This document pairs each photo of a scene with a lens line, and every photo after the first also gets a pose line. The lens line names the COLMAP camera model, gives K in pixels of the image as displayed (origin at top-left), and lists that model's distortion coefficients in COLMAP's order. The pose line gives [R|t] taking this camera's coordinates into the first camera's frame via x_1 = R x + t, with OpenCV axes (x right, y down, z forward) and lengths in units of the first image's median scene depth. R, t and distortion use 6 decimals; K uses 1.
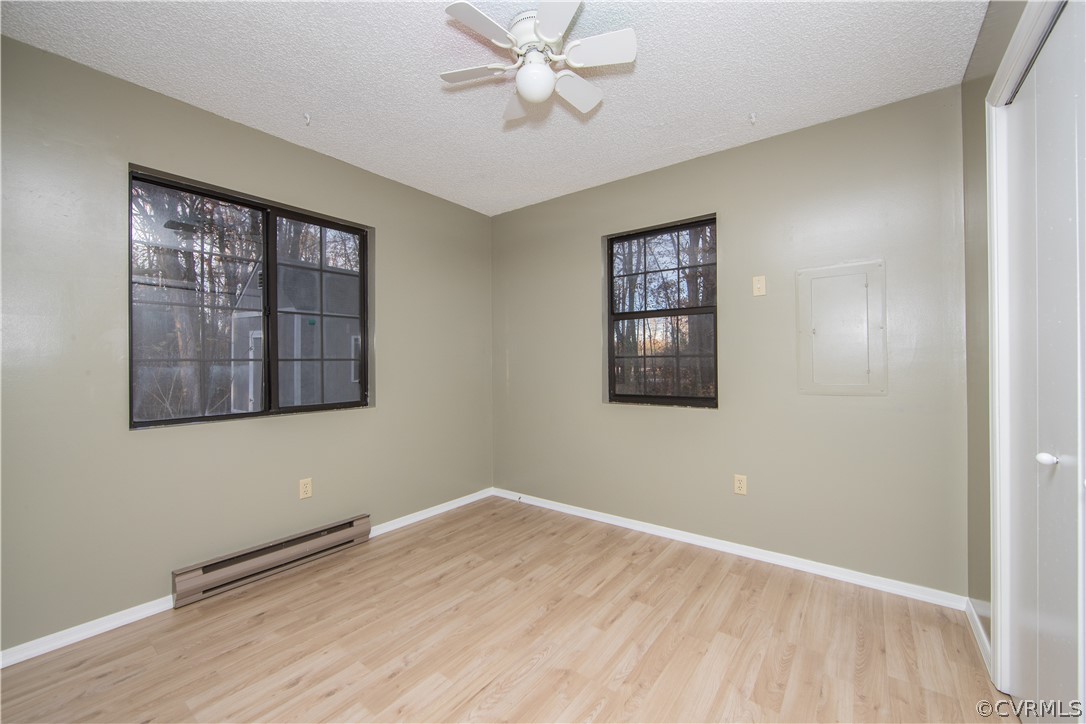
lens RADIAL K [[438.2, 0, 532.7], [0, 438.2, 359.7], [0, 0, 1]] dist [-0.009395, 0.001830]
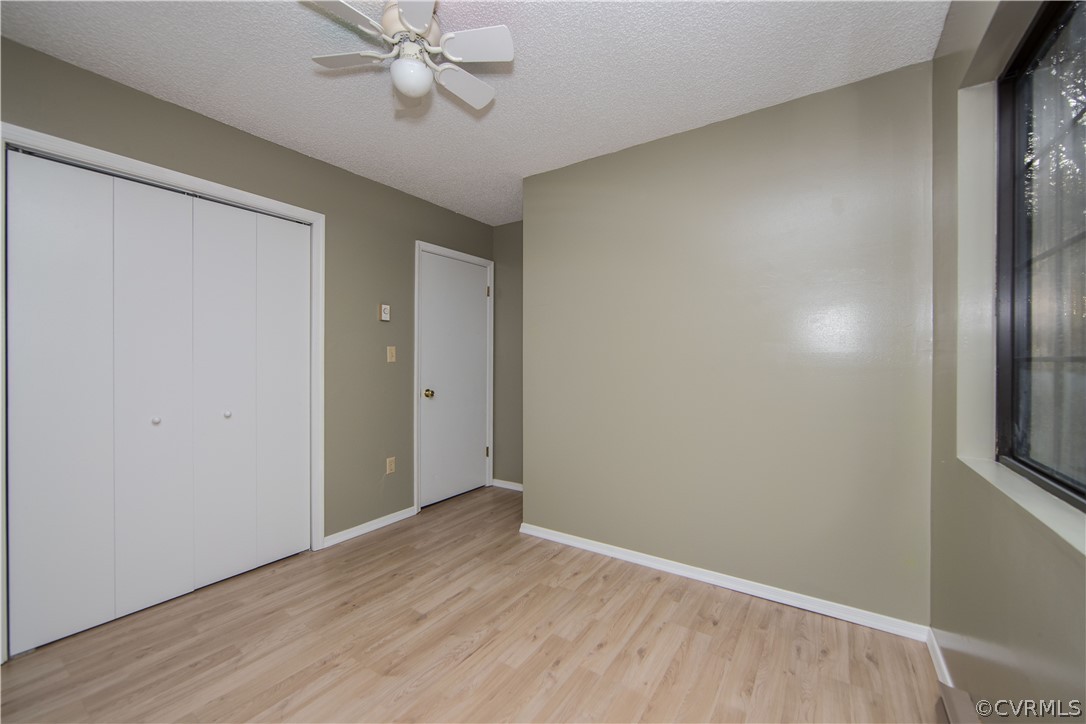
lens RADIAL K [[438.2, 0, 537.3], [0, 438.2, 364.6], [0, 0, 1]] dist [-0.009395, 0.001830]
pose [[-0.997056, 0.007329, -0.076327, -0.152625], [0.007167, 0.999971, 0.002404, 0.000405], [0.076343, 0.001850, -0.997080, 1.575817]]
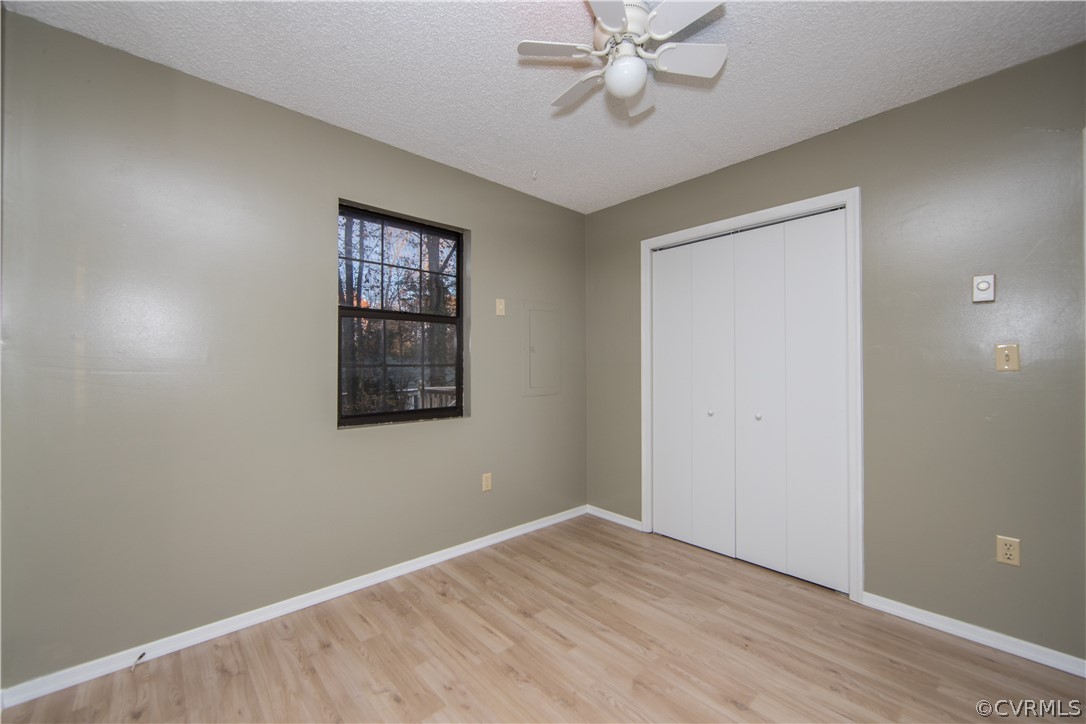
lens RADIAL K [[438.2, 0, 557.5], [0, 438.2, 362.5], [0, 0, 1]] dist [-0.009395, 0.001830]
pose [[0.143996, 0.013852, 0.989481, -0.741441], [-0.006819, 0.999892, -0.013005, -0.007642], [-0.989555, -0.004875, 0.144075, 0.805167]]
